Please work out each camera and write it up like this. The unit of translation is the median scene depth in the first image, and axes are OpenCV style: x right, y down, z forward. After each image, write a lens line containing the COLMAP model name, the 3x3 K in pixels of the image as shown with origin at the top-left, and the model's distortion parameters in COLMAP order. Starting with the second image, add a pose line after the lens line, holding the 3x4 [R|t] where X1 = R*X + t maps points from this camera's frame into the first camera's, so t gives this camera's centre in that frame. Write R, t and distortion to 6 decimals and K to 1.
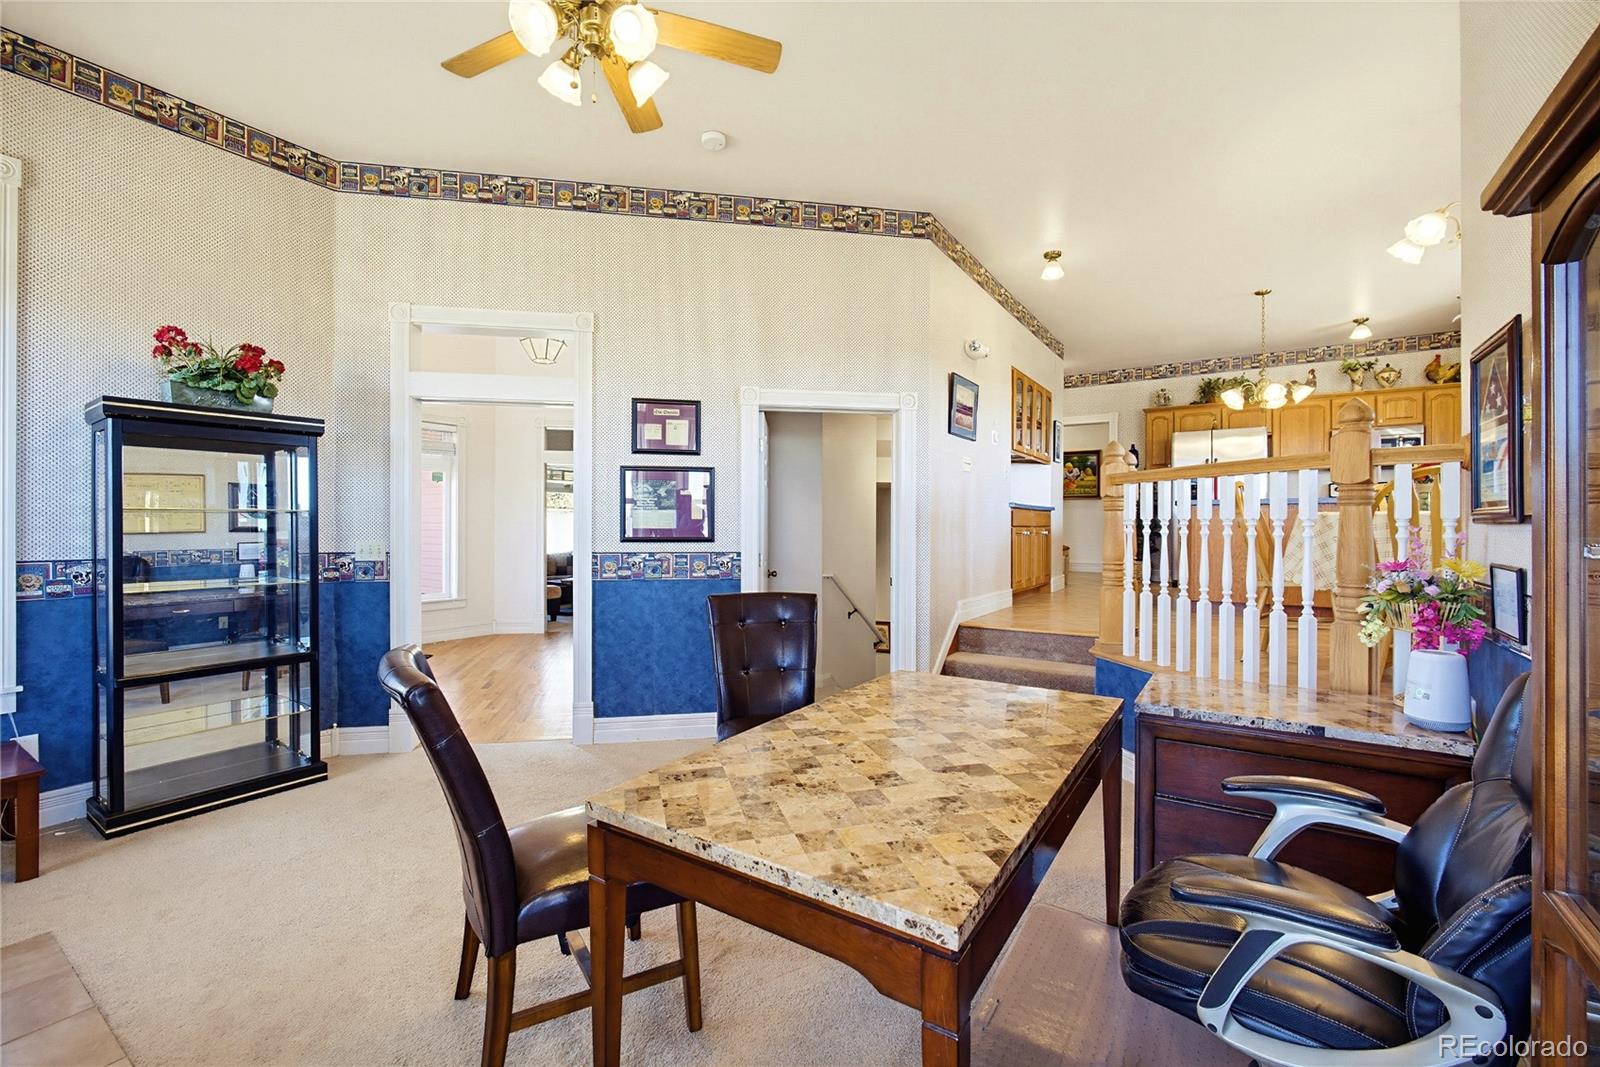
lens RADIAL K [[675.8, 0, 799.7], [0, 675.8, 531.9], [0, 0, 1]] dist [0.003158, 0.000594]
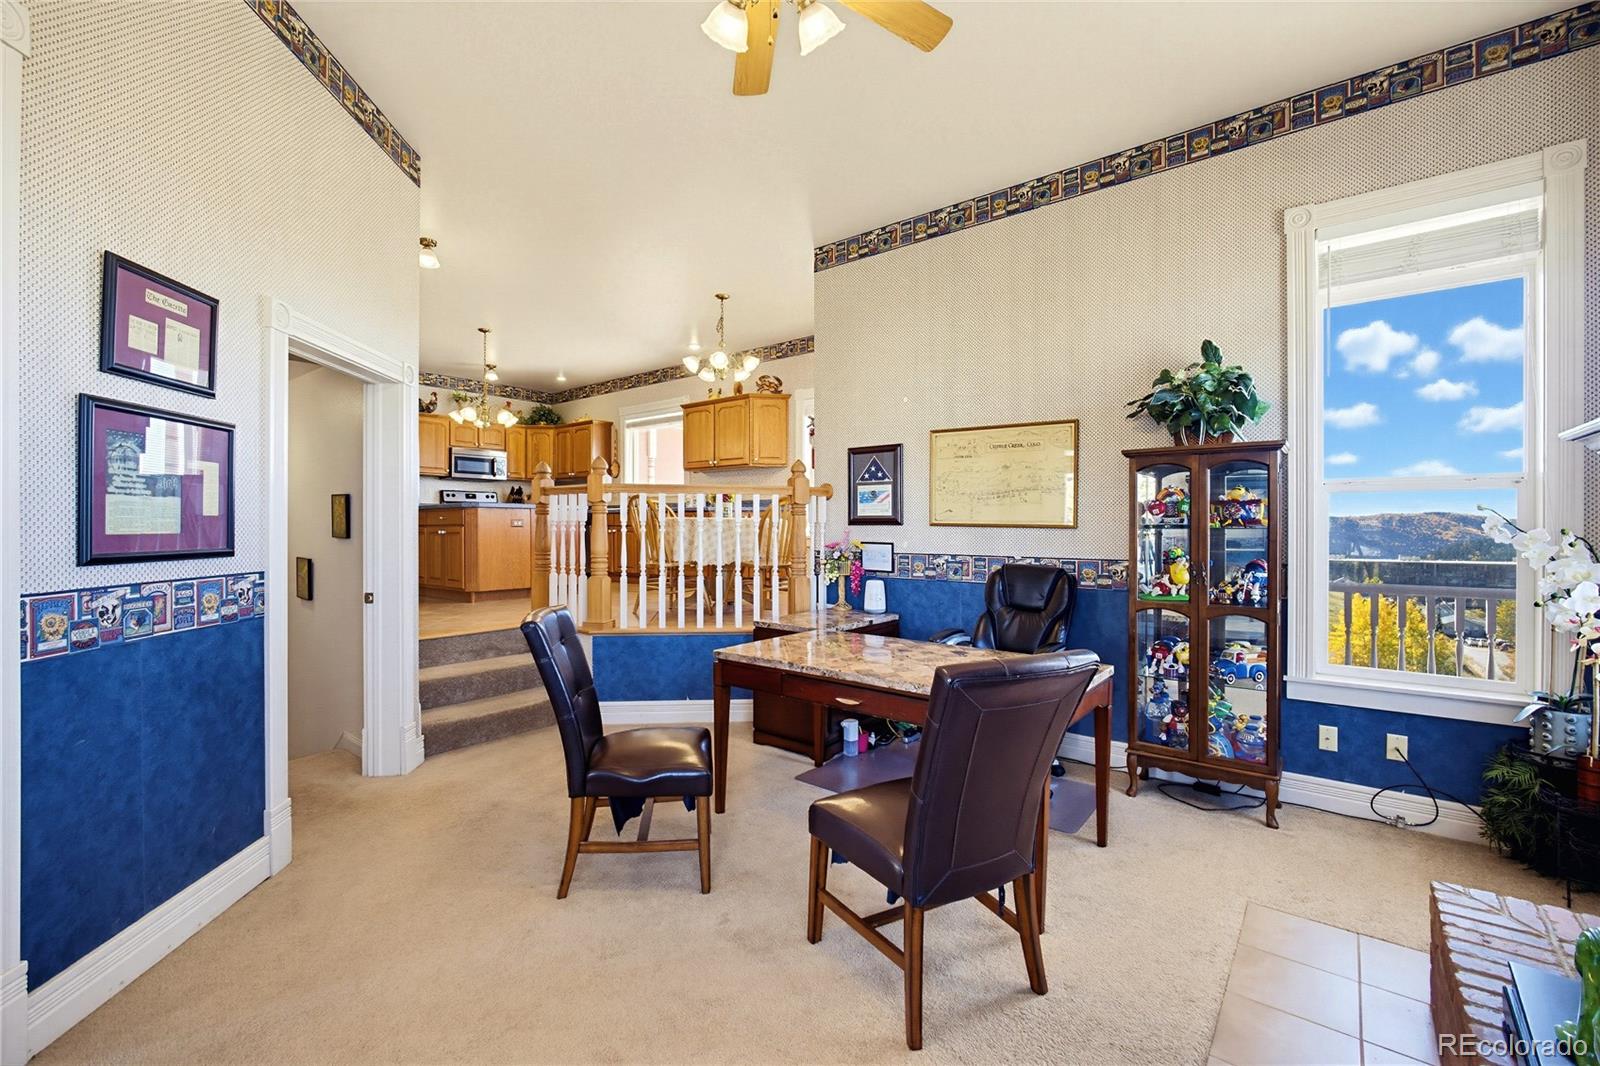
lens RADIAL K [[675.8, 0, 801.7], [0, 675.8, 525.5], [0, 0, 1]] dist [0.003158, 0.000594]
pose [[0.086210, -0.001278, 0.996276, -0.657096], [0.007194, 0.999974, 0.000660, -0.007886], [-0.996251, 0.007110, 0.086217, 0.480726]]
